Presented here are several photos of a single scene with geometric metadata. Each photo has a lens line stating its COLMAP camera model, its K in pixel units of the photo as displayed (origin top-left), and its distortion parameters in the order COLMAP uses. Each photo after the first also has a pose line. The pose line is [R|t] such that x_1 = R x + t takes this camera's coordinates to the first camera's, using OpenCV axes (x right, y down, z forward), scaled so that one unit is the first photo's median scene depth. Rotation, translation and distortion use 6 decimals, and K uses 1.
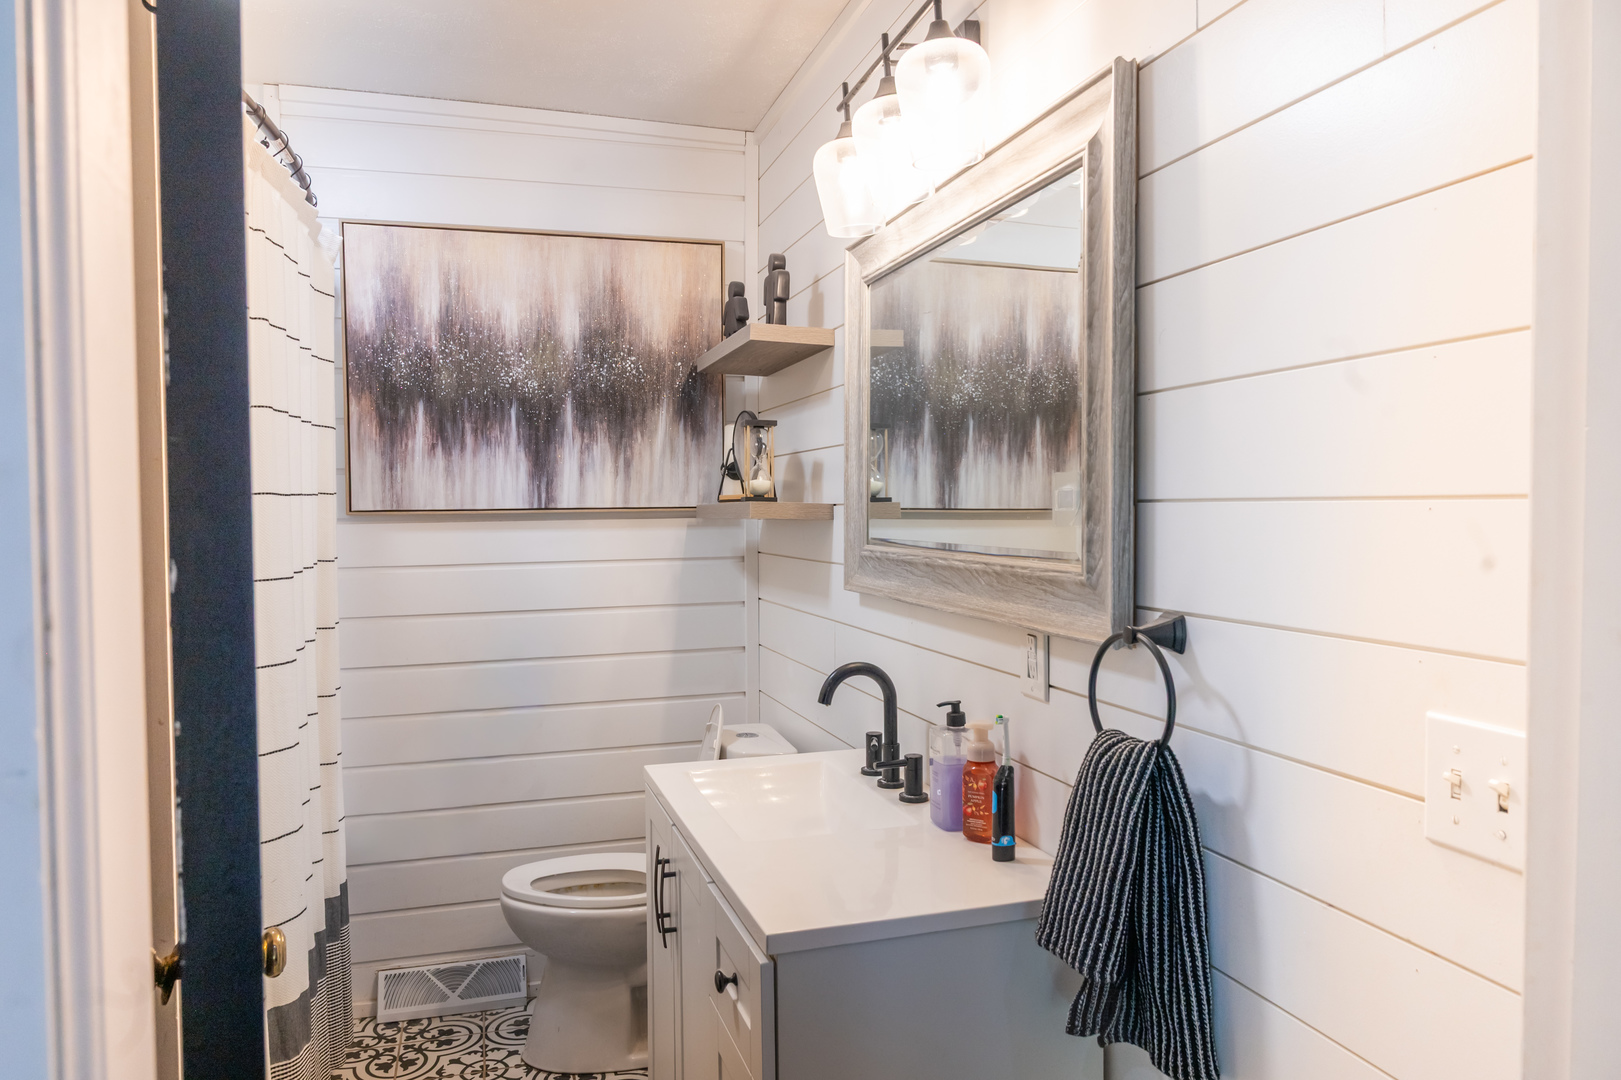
lens RADIAL K [[1094.2, 0, 810.5], [0, 1094.2, 540.0], [0, 0, 1]] dist [-0.004040, 0.001140]
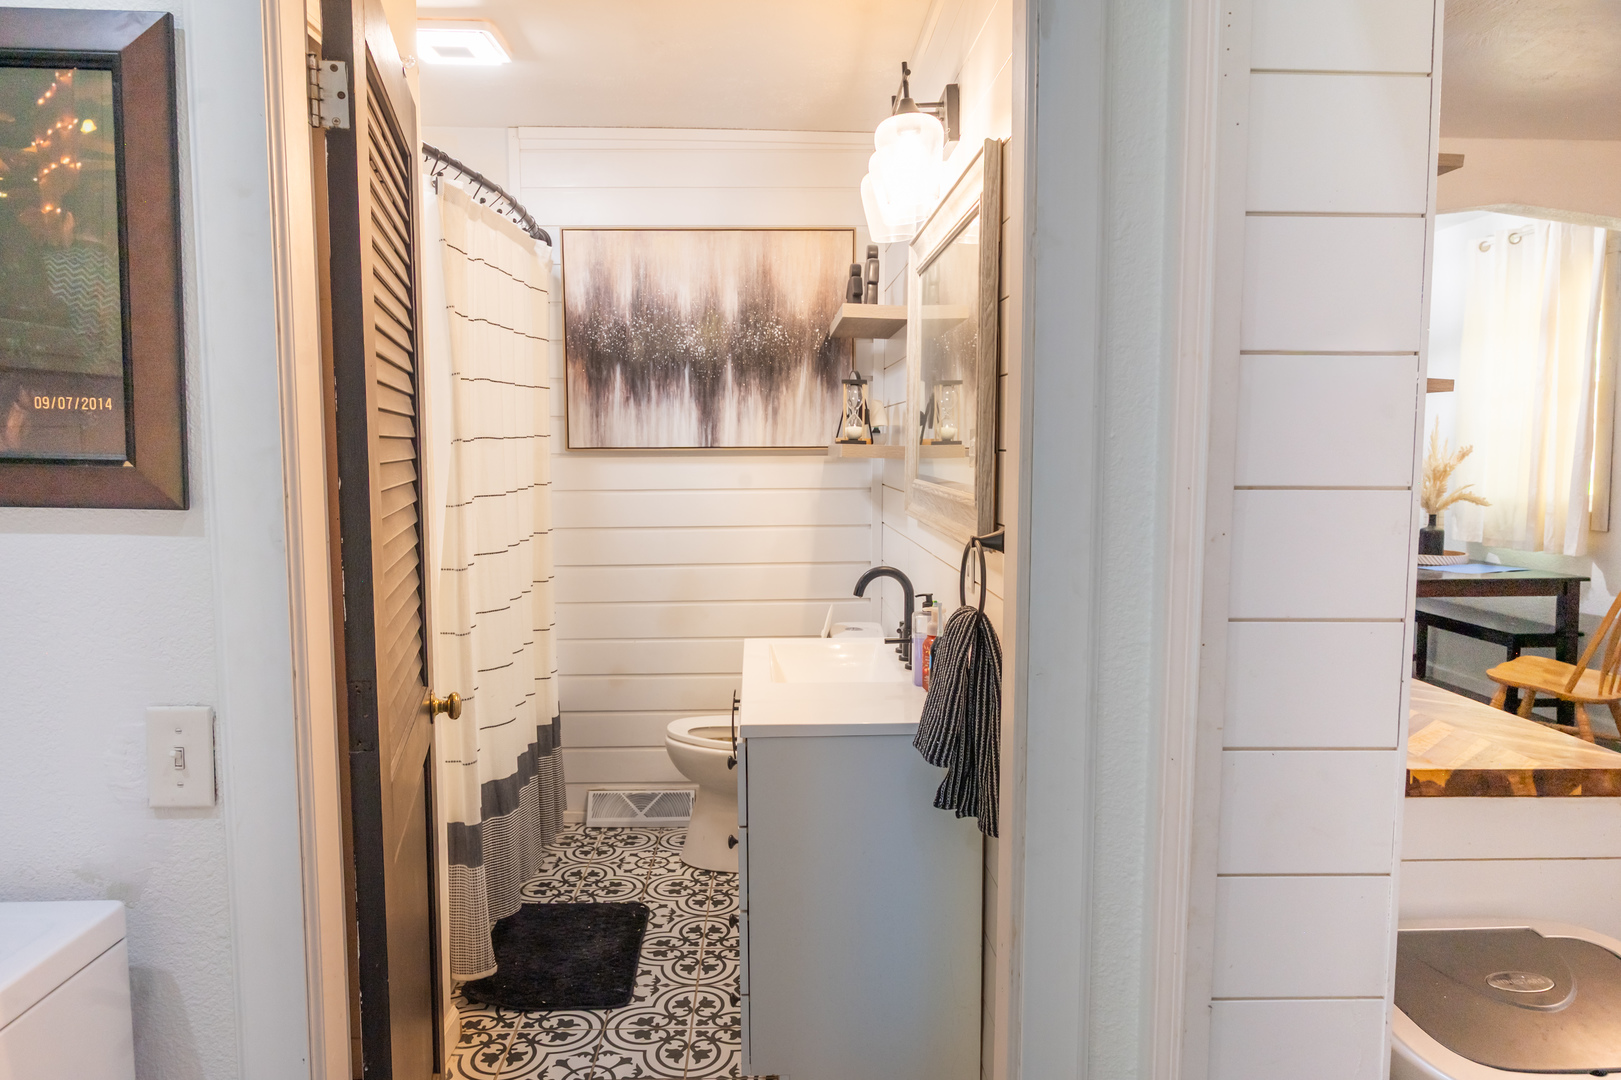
lens RADIAL K [[1094.2, 0, 810.5], [0, 1094.2, 540.0], [0, 0, 1]] dist [-0.004040, 0.001140]
pose [[0.966966, 0.030304, -0.253096, 0.201784], [-0.014942, 0.997939, 0.062399, -0.001980], [0.254465, -0.056556, 0.965427, -0.216165]]
